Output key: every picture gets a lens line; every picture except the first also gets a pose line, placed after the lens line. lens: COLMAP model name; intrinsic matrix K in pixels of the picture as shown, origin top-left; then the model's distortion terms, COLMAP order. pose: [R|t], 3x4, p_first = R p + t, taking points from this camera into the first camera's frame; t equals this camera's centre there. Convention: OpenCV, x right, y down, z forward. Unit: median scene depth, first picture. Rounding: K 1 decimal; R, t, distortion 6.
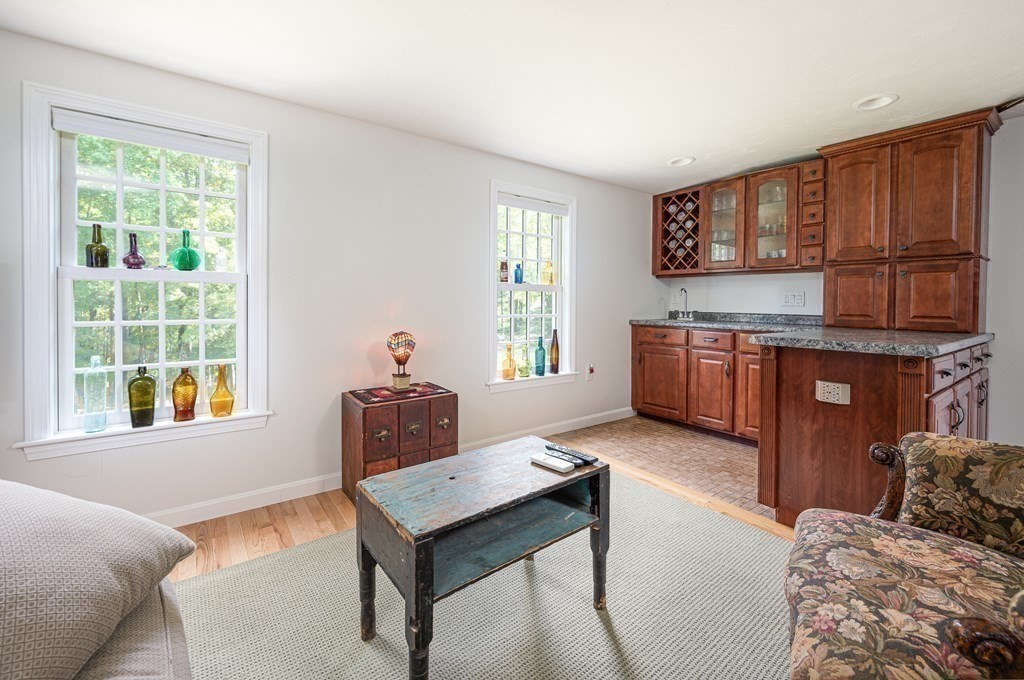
lens RADIAL K [[429.3, 0, 513.1], [0, 429.3, 305.1], [0, 0, 1]] dist [0.003079, 0.000580]
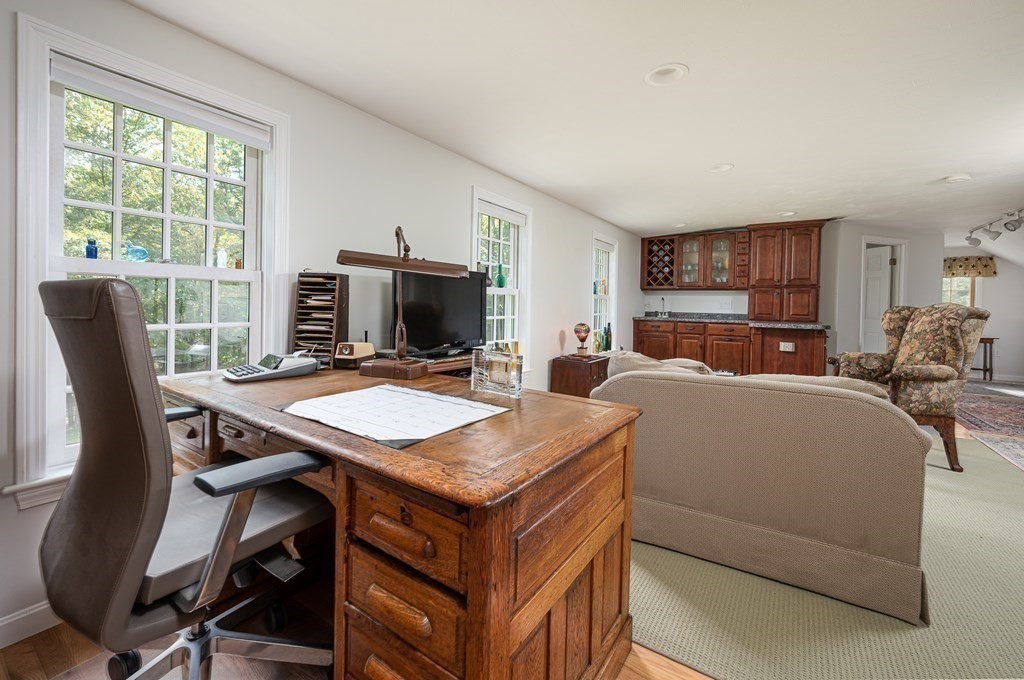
lens RADIAL K [[429.3, 0, 487.1], [0, 429.3, 310.8], [0, 0, 1]] dist [0.003079, 0.000580]
pose [[0.952115, 0.002660, 0.305729, -0.894656], [-0.006829, 0.999898, 0.012566, -0.006101], [-0.305664, -0.014052, 0.952036, -0.422010]]
